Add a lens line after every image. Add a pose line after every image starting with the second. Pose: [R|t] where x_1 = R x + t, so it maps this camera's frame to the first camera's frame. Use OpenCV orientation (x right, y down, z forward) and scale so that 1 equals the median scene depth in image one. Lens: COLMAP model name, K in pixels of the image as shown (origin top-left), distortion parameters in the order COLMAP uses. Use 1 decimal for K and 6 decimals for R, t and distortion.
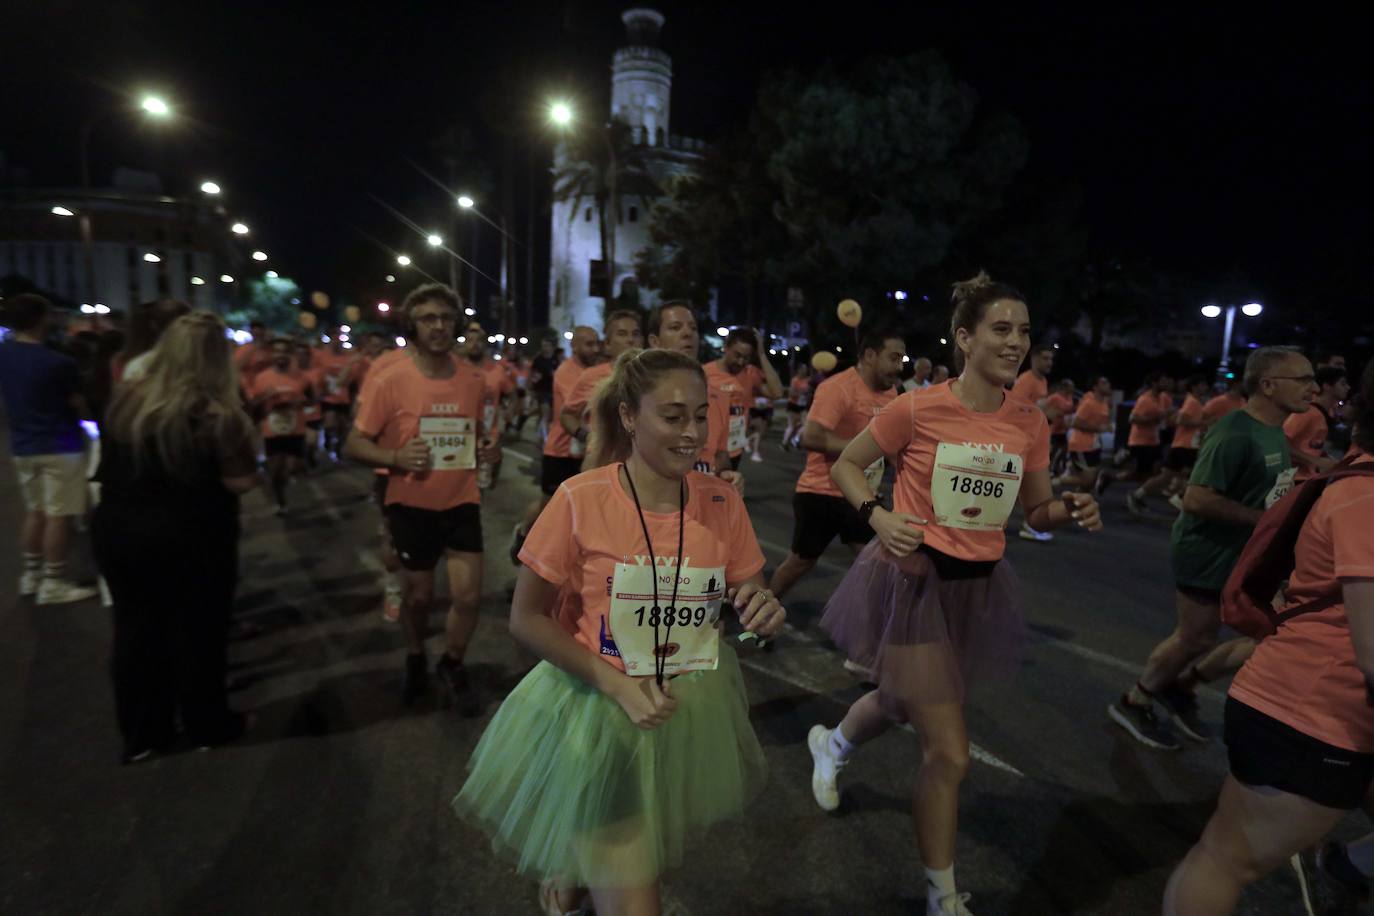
lens RADIAL K [[777.0, 0, 682.1], [0, 777.0, 462.0], [0, 0, 1]] dist [-0.035908, 0.000192]
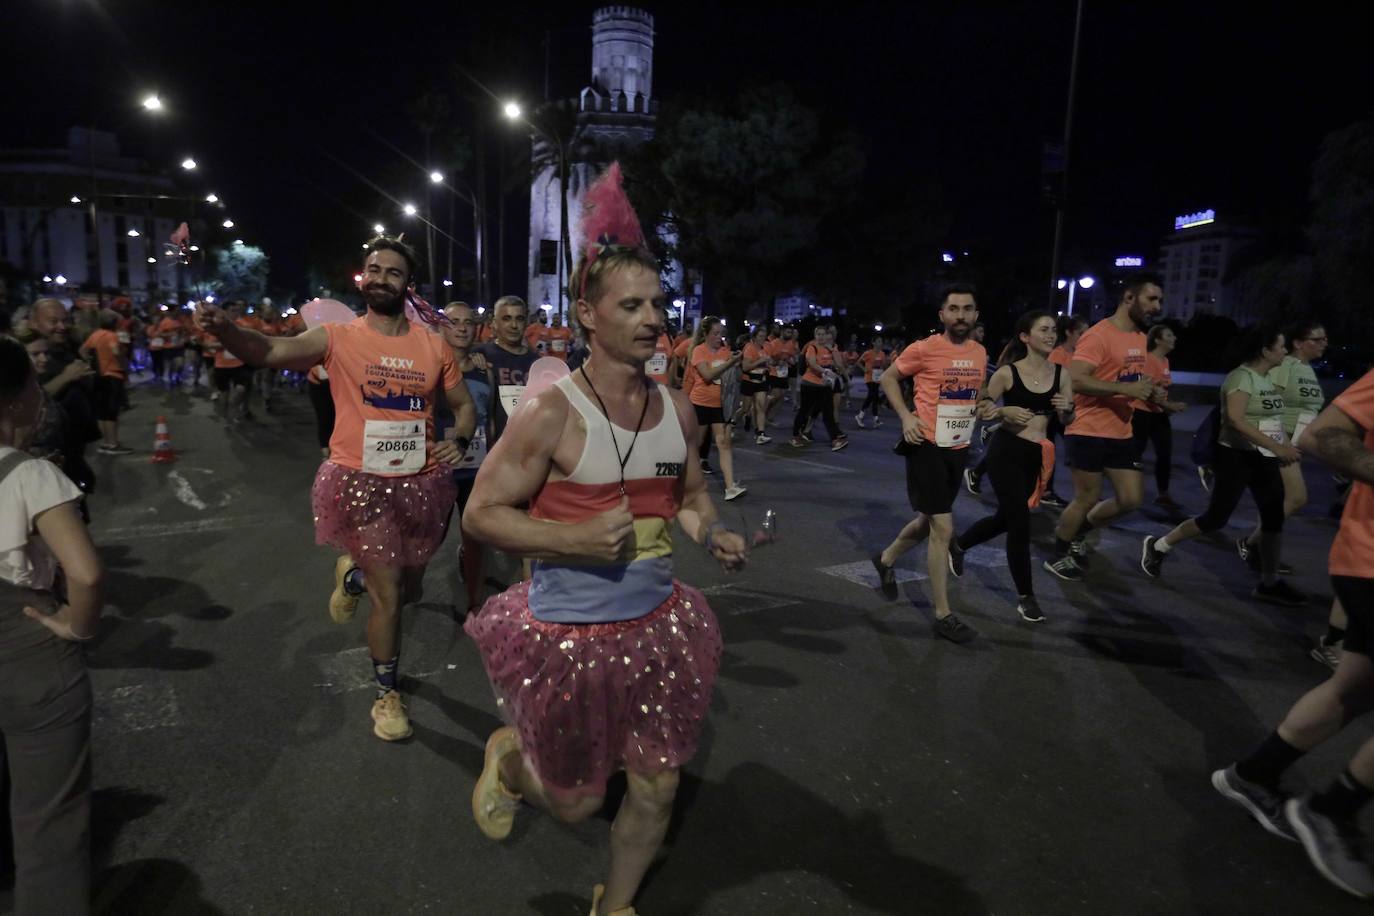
lens RADIAL K [[1002.0, 0, 668.7], [0, 1002.0, 457.6], [0, 0, 1]] dist [-0.025961, 0.080859]
pose [[0.997724, 0.005547, -0.067209, 0.092654], [-0.006283, 0.999923, -0.010736, 0.035989], [0.067144, 0.011133, 0.997681, -0.233610]]
